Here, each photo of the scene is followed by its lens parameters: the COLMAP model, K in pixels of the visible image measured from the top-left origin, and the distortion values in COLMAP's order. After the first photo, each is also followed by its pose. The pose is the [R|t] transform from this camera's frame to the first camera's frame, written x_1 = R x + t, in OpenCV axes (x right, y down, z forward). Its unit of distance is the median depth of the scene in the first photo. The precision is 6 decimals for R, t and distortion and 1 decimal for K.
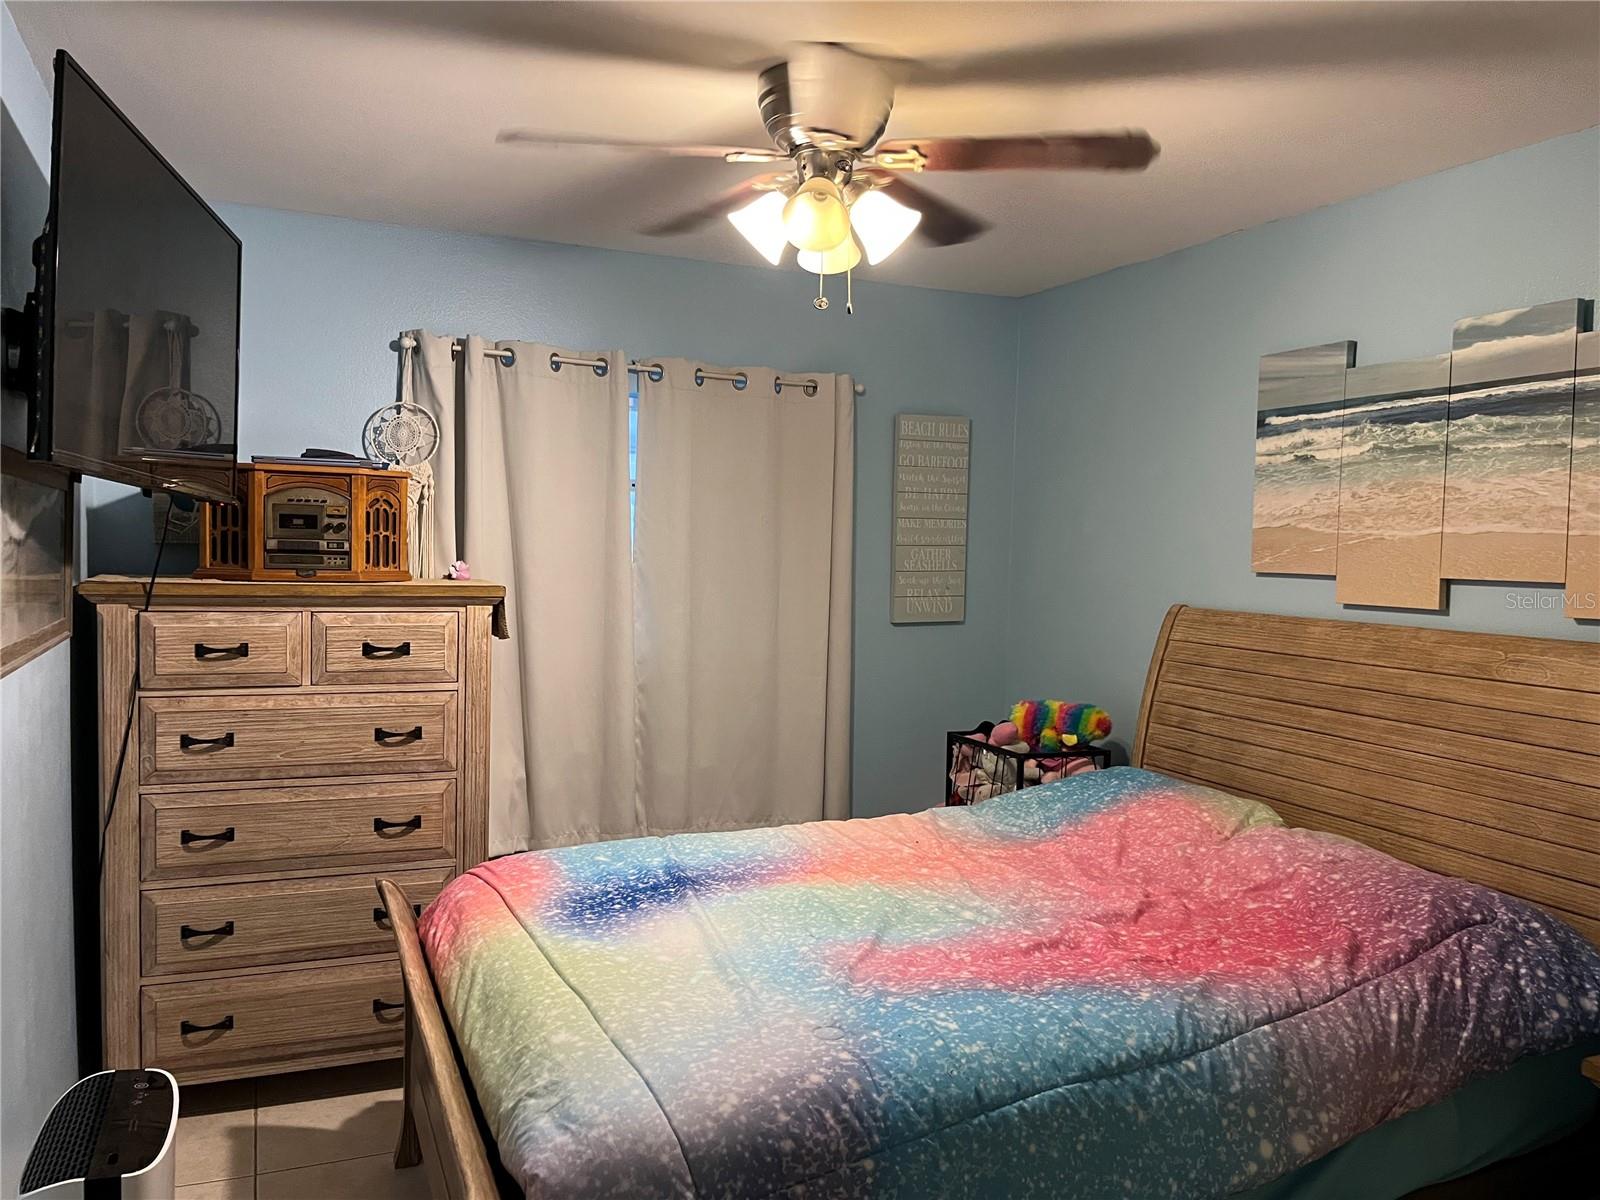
lens RADIAL K [[1210.3, 0, 799.9], [0, 1210.3, 597.0], [0, 0, 1]] dist [0.054107, -0.072024]
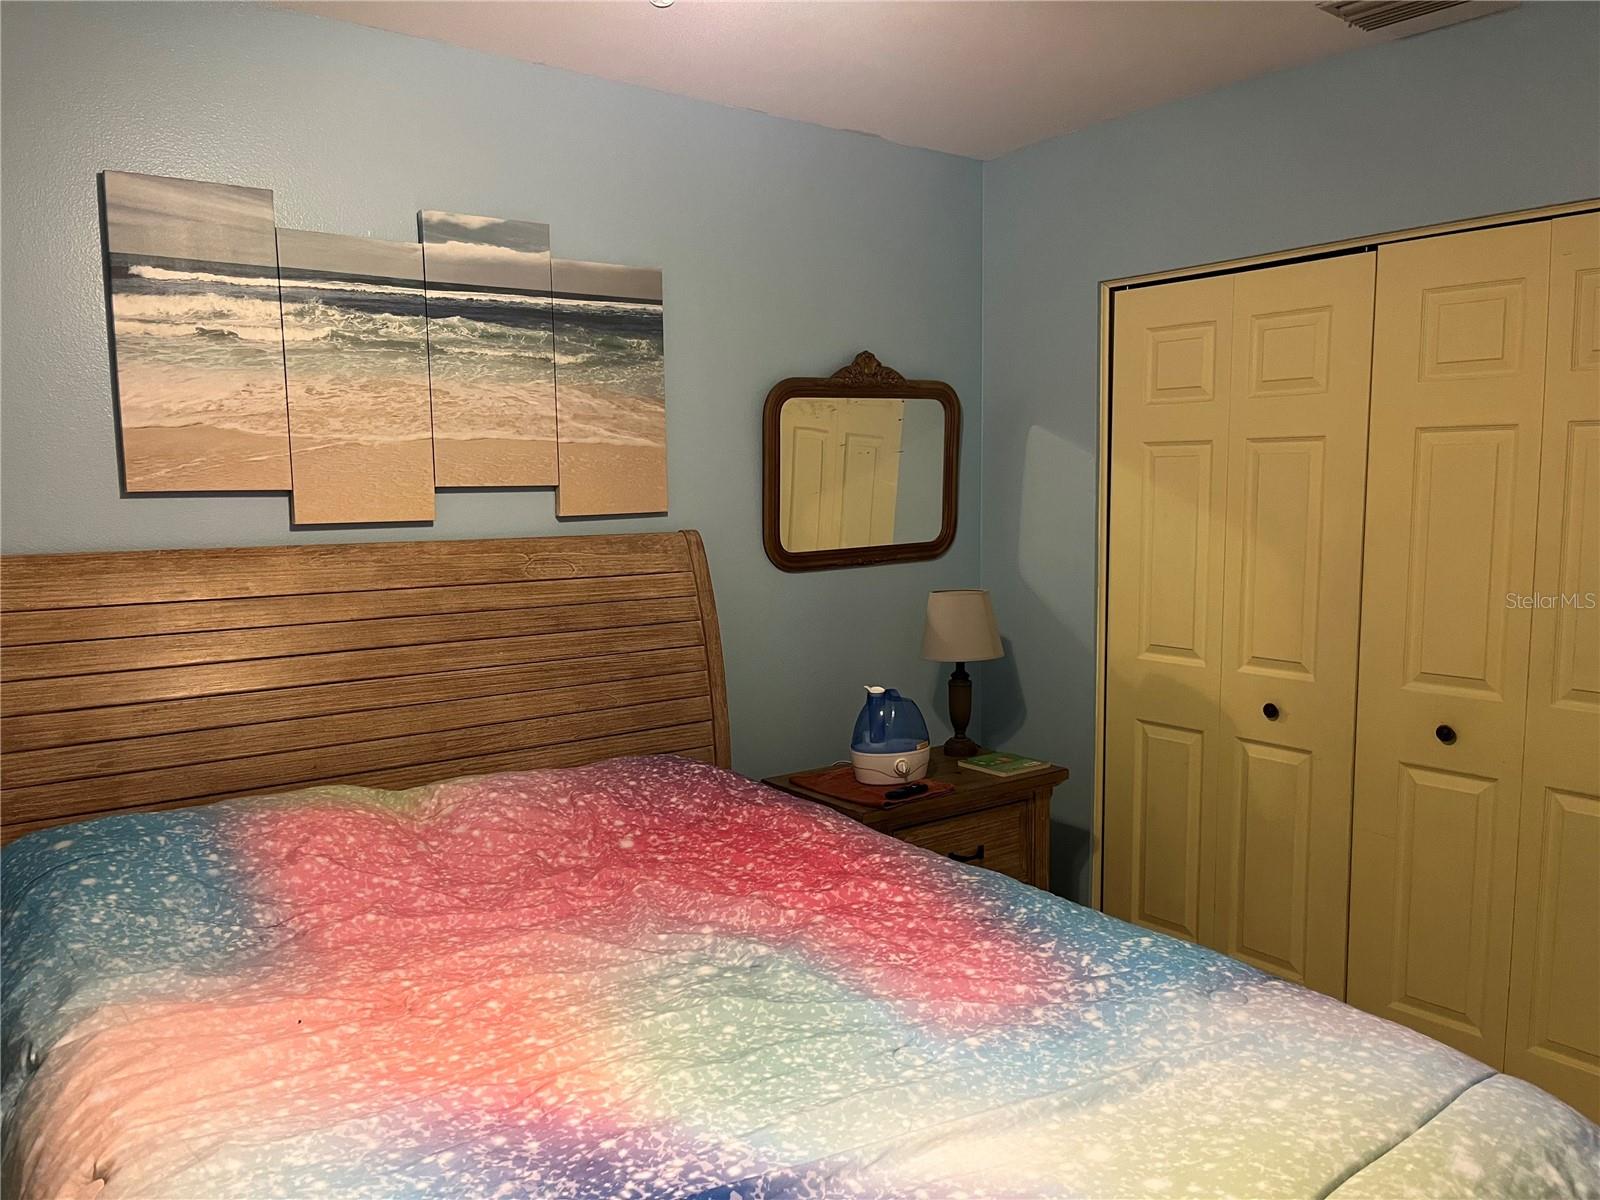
lens RADIAL K [[1210.3, 0, 797.0], [0, 1210.3, 605.7], [0, 0, 1]] dist [0.054107, -0.072024]
pose [[-0.232651, -0.117915, 0.965386, -0.462651], [0.050059, 0.989855, 0.132967, -0.035344], [-0.971271, 0.079261, -0.224389, 0.946775]]
